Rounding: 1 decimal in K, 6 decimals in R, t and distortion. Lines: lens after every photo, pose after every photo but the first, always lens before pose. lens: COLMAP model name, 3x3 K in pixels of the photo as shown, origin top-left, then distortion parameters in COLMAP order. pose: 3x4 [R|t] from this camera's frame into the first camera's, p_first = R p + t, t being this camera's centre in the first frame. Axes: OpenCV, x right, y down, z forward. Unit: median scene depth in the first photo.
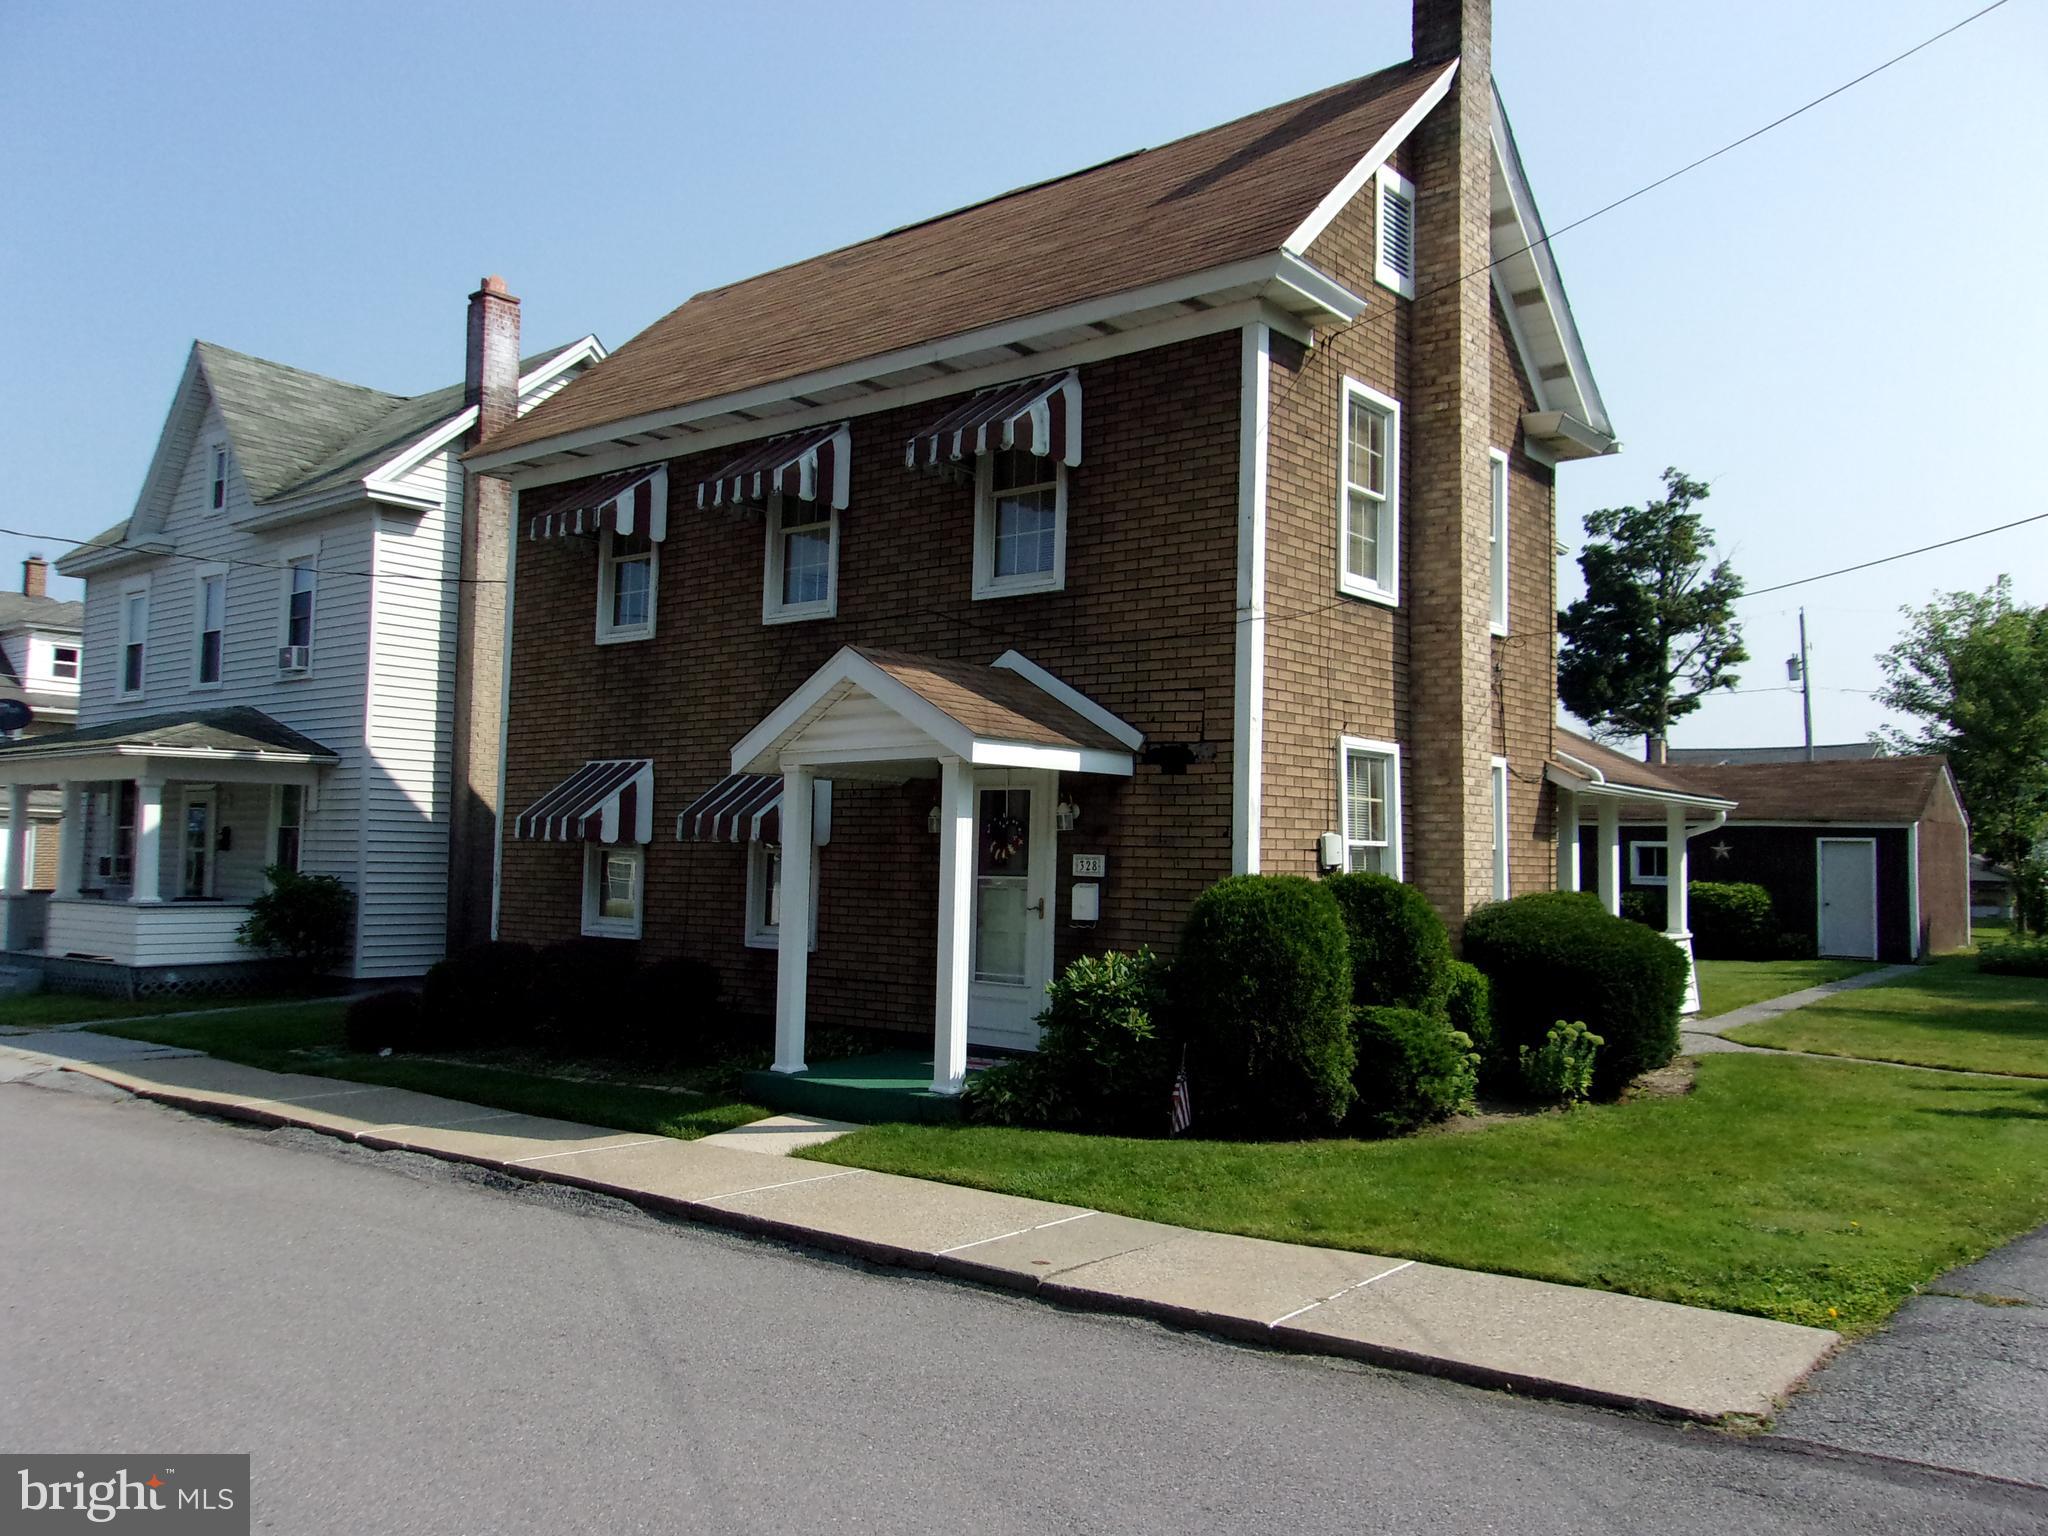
lens RADIAL K [[1623.1, 0, 1023.0], [0, 1623.1, 771.0], [0, 0, 1]] dist [0.001026, 0.020738]
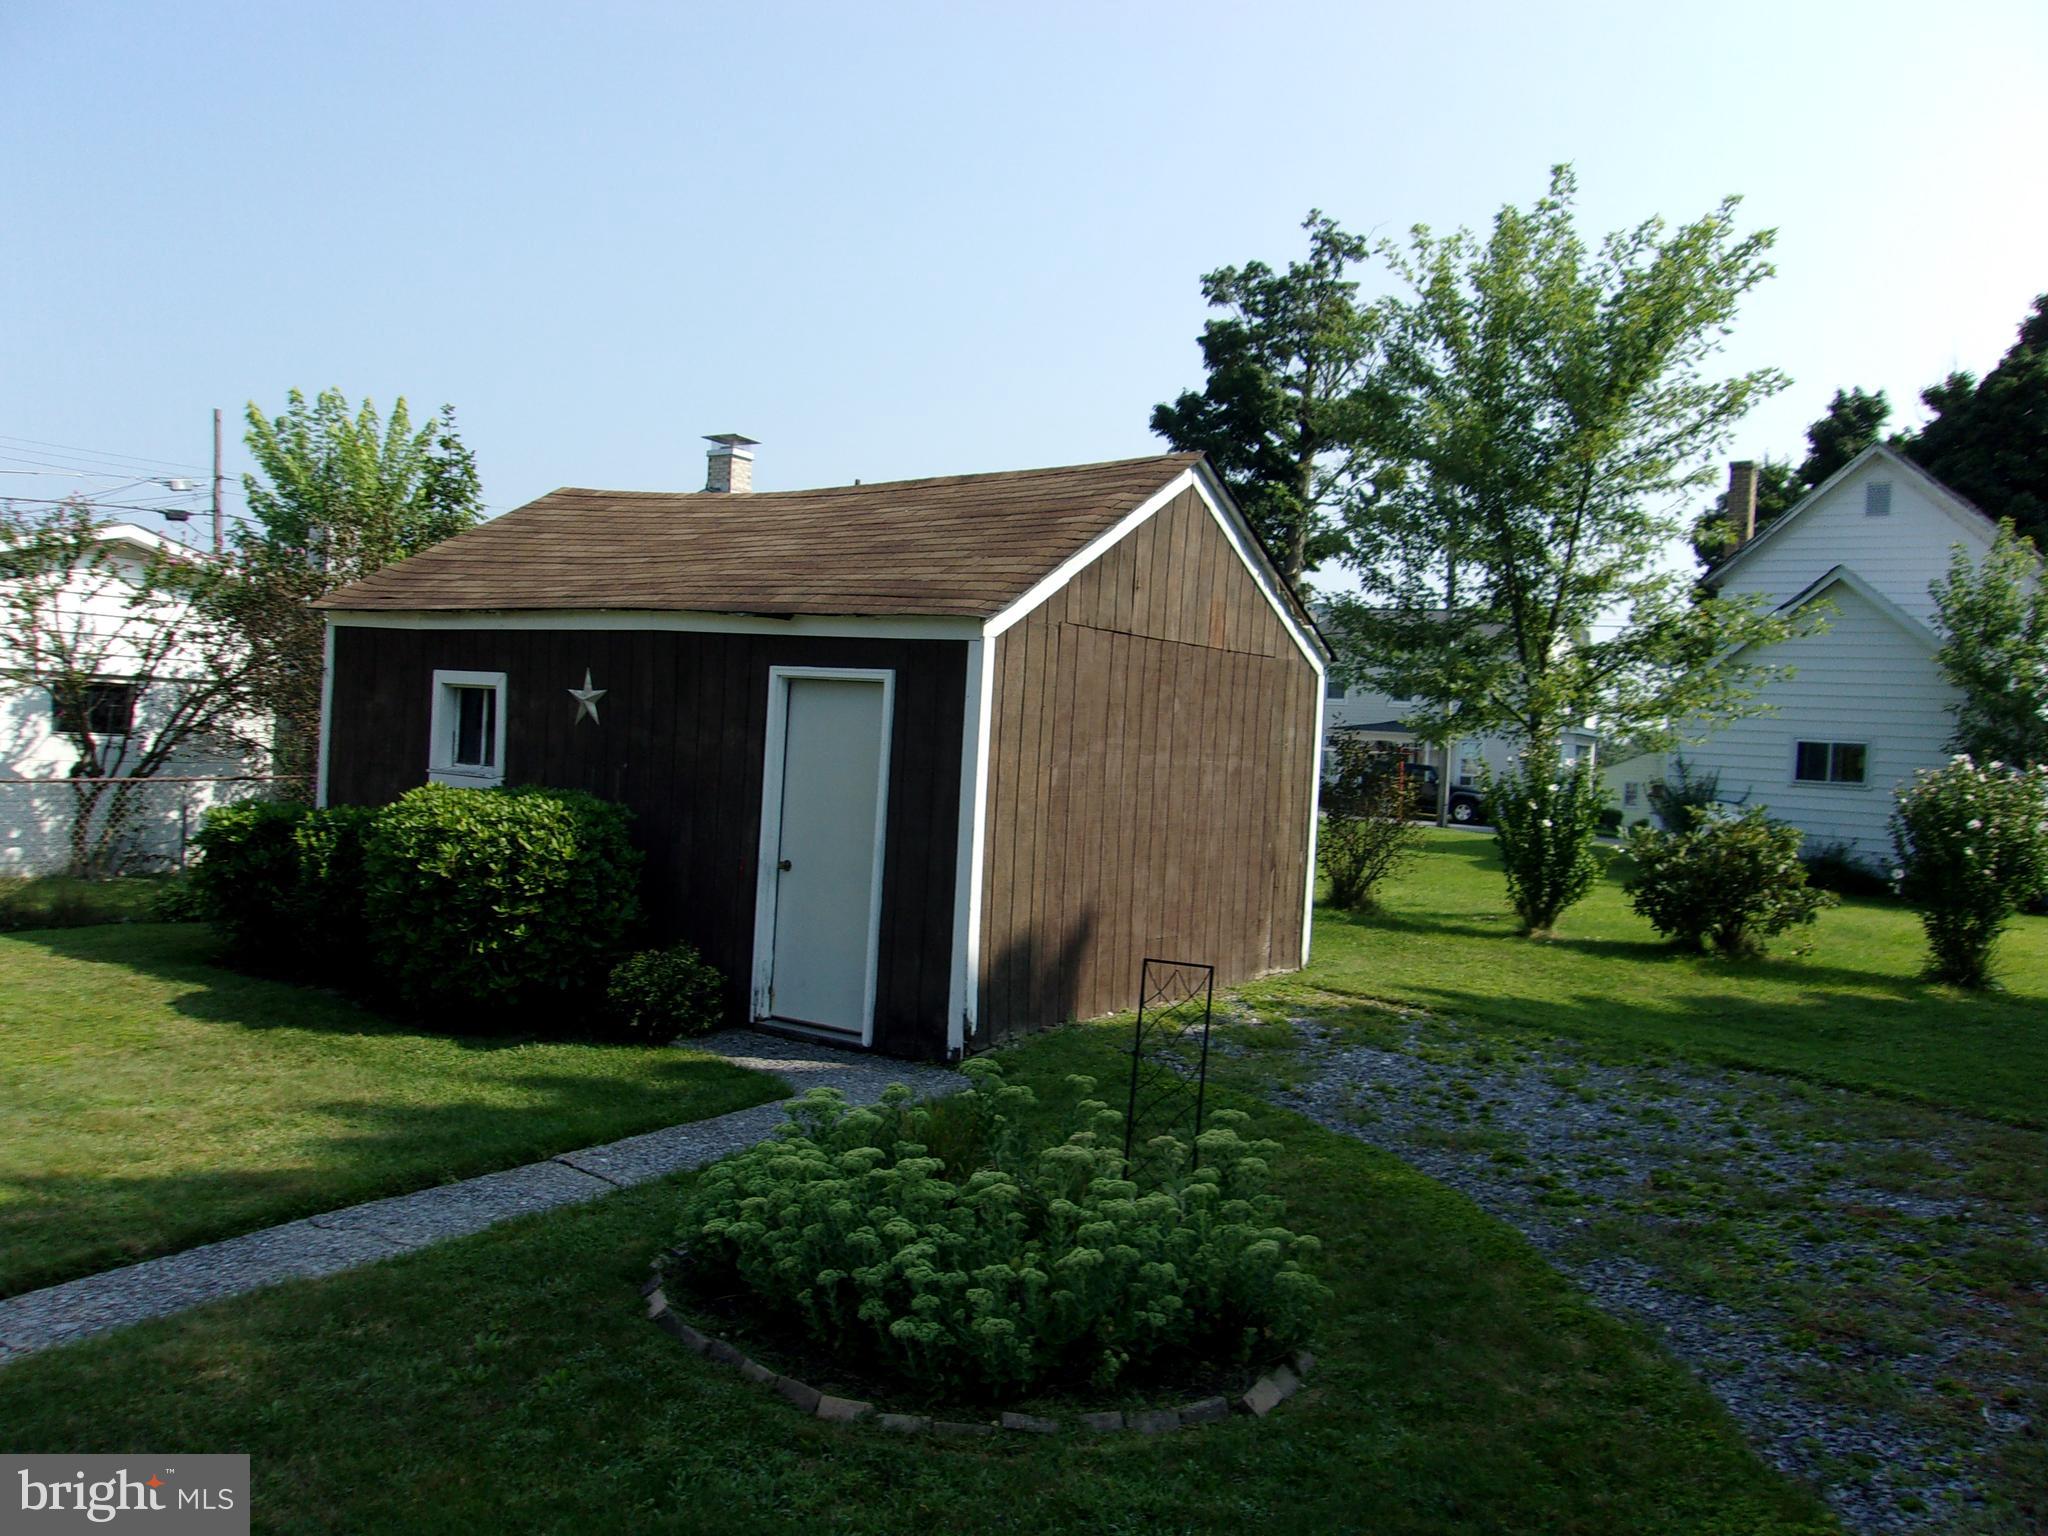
lens RADIAL K [[1623.1, 0, 1025.4], [0, 1623.1, 764.5], [0, 0, 1]] dist [0.001026, 0.020738]
pose [[0.994915, 0.035764, 0.094158, 0.205567], [-0.042443, 0.996650, 0.069911, 0.014282], [-0.091342, -0.073552, 0.993100, 0.266716]]
